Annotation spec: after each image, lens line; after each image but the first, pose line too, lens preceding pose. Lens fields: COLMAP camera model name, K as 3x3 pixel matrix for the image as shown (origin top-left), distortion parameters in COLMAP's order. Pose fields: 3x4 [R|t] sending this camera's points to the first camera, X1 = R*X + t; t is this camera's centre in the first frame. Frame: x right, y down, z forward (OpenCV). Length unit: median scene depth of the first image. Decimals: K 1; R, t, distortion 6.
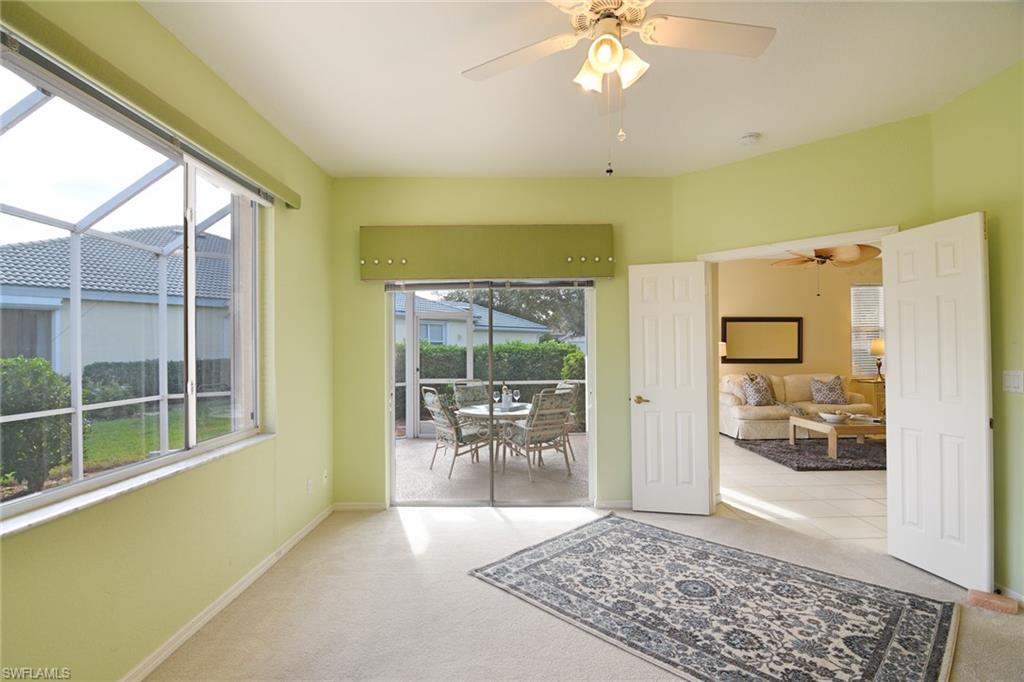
lens RADIAL K [[509.5, 0, 508.2], [0, 509.5, 348.5], [0, 0, 1]] dist [-0.019708, -0.000833]
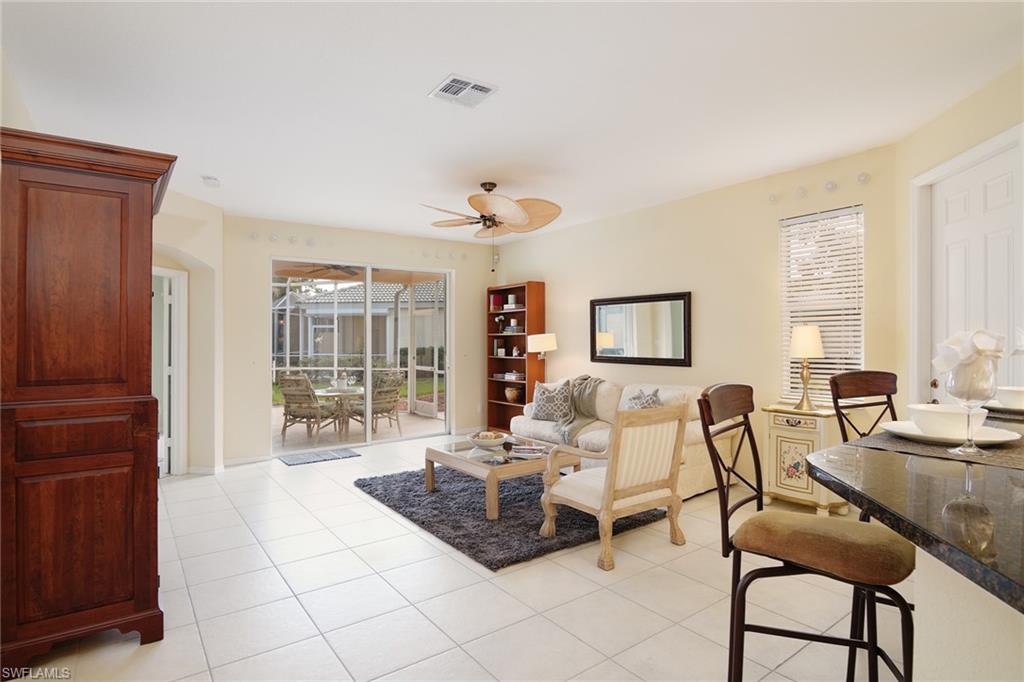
lens RADIAL K [[535.9, 0, 493.2], [0, 535.9, 322.6], [0, 0, 1]] dist [-0.022305, -0.001154]
pose [[0.574626, -0.019600, -0.818181, 1.242530], [0.002037, 0.999744, -0.022518, -0.013418], [0.818414, 0.011272, 0.574519, 0.554187]]
